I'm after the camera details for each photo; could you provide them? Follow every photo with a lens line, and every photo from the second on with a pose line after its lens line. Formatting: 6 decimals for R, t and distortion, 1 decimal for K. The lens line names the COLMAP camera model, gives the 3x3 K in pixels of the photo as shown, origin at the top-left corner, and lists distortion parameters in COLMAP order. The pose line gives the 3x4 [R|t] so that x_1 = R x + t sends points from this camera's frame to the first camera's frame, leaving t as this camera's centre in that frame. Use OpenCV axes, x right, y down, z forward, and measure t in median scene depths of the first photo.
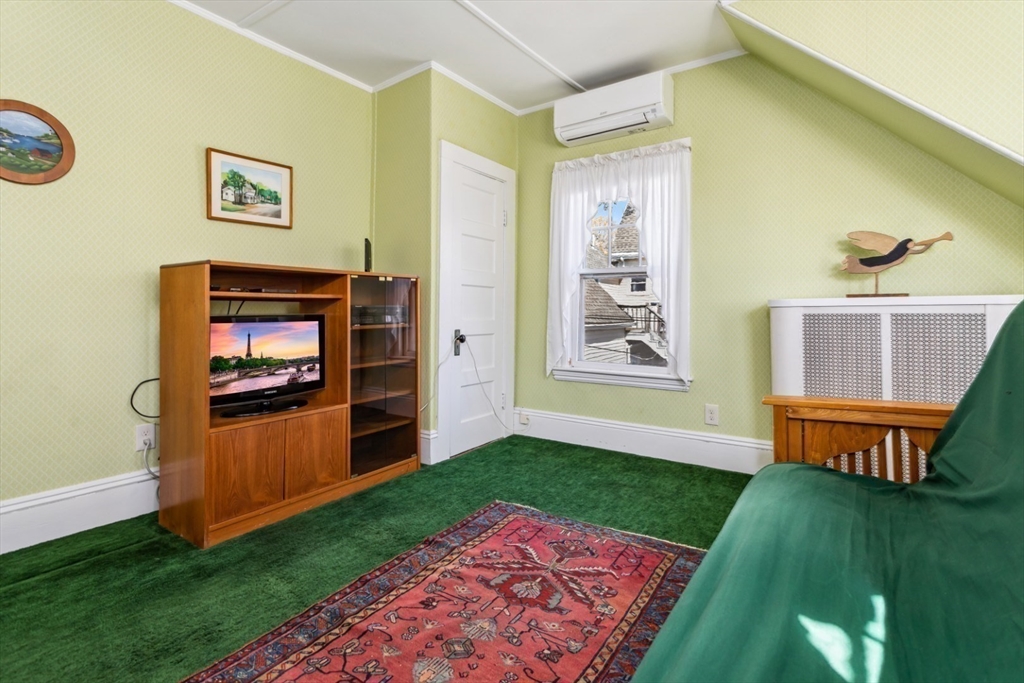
lens RADIAL K [[493.1, 0, 518.6], [0, 493.1, 304.1], [0, 0, 1]] dist [0.002824, -0.000438]
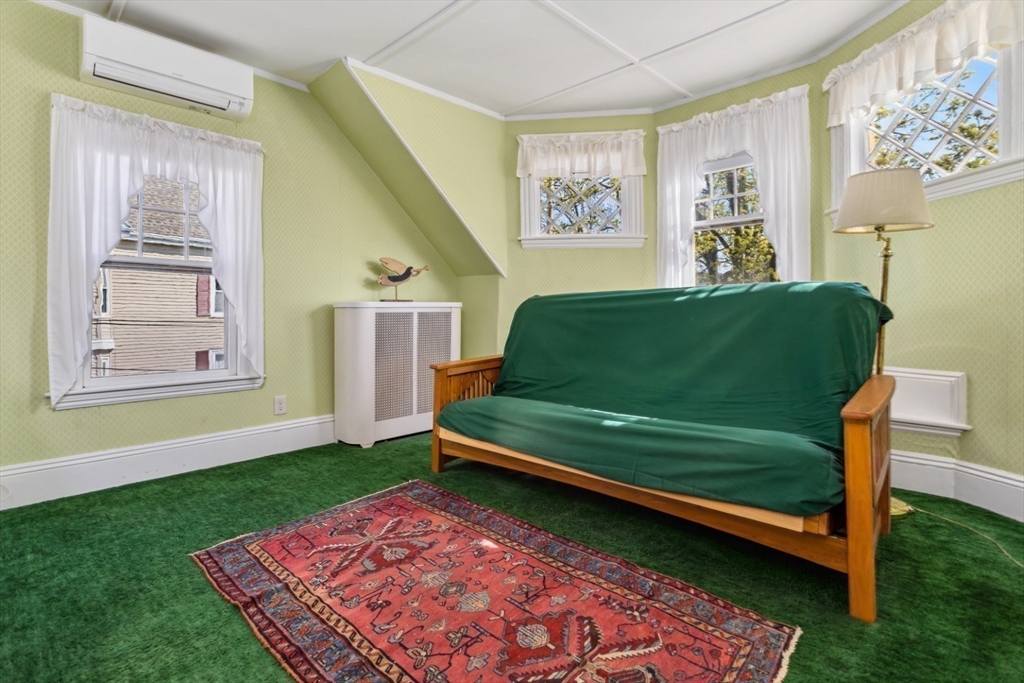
lens RADIAL K [[493.1, 0, 511.6], [0, 493.1, 310.4], [0, 0, 1]] dist [0.002824, -0.000438]
pose [[0.154798, 0.004422, 0.987936, -0.919379], [-0.011938, 0.999925, -0.002605, 0.015626], [-0.987874, -0.011391, 0.154839, 0.488073]]
